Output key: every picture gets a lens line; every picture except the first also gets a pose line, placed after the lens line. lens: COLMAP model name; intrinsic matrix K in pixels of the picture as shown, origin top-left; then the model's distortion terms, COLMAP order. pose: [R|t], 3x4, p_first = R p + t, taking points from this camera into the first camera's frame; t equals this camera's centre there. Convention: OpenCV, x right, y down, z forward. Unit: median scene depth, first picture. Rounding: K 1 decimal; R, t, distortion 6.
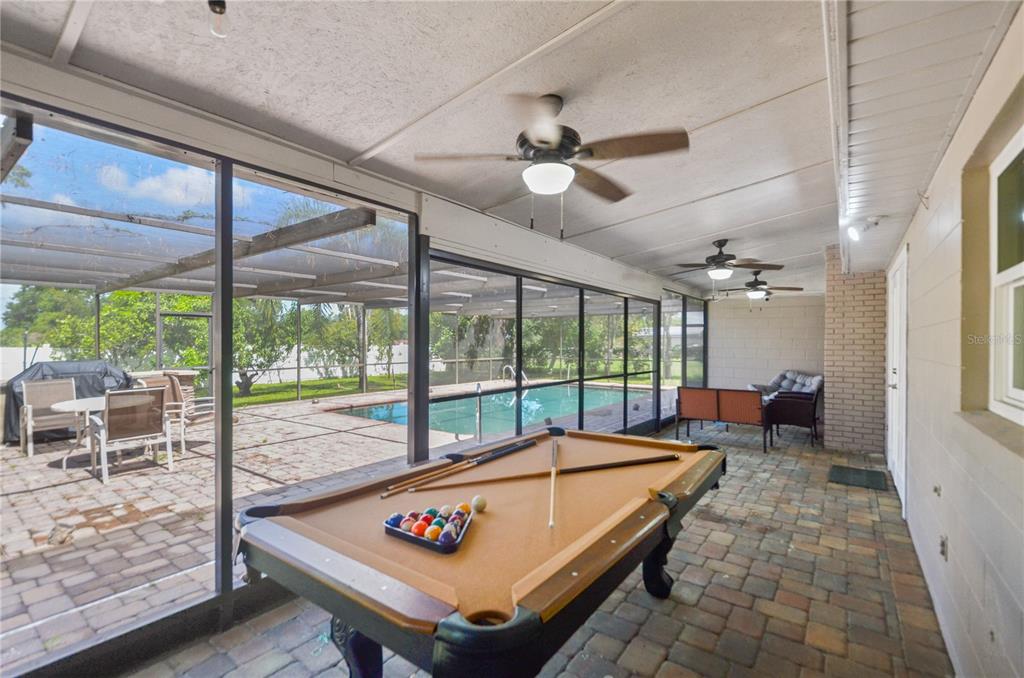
lens RADIAL K [[449.4, 0, 514.6], [0, 449.4, 344.0], [0, 0, 1]] dist [-0.003787, -0.001164]
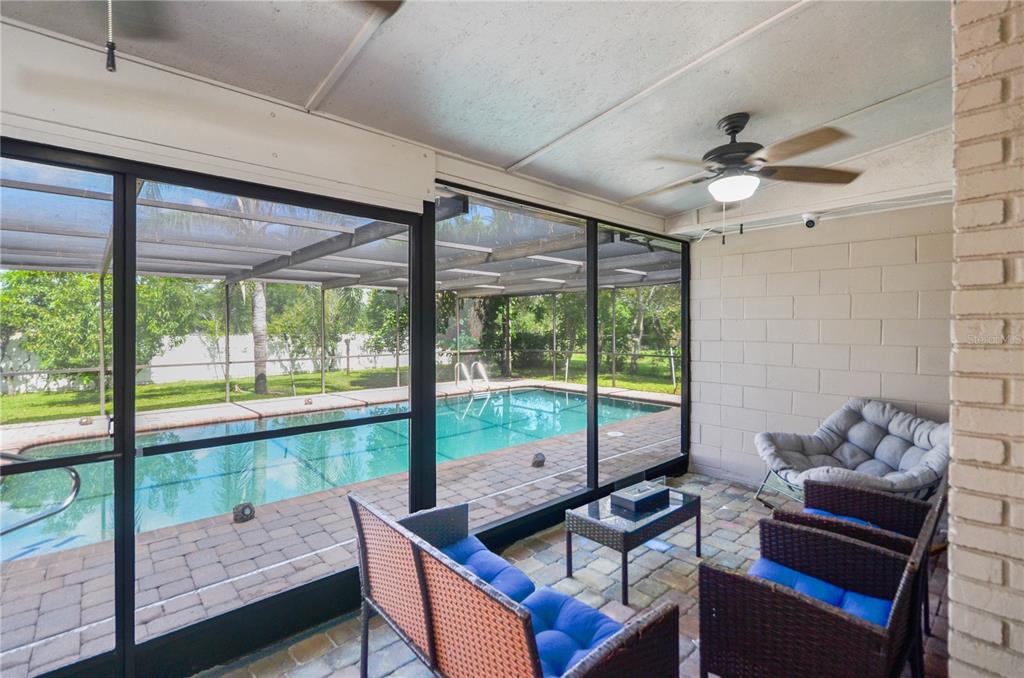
lens RADIAL K [[454.7, 0, 541.6], [0, 454.7, 325.0], [0, 0, 1]] dist [0.001544, 0.000171]
pose [[0.984174, -0.003690, -0.177166, 0.395951], [0.001195, 0.999899, -0.014190, -0.001287], [0.177200, 0.013754, 0.984079, 0.550746]]
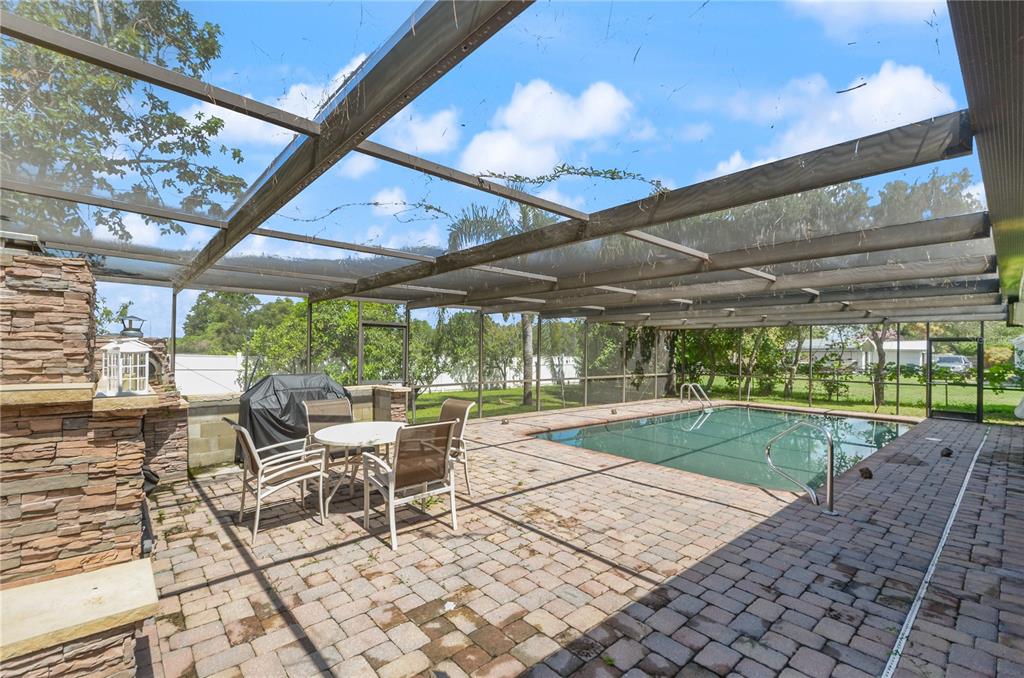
lens RADIAL K [[449.4, 0, 514.6], [0, 449.4, 344.0], [0, 0, 1]] dist [-0.003787, -0.001164]
pose [[0.977226, 0.009921, -0.211967, -0.263269], [-0.014839, 0.999656, -0.021627, -0.008398], [0.211680, 0.024280, 0.977037, 0.141214]]
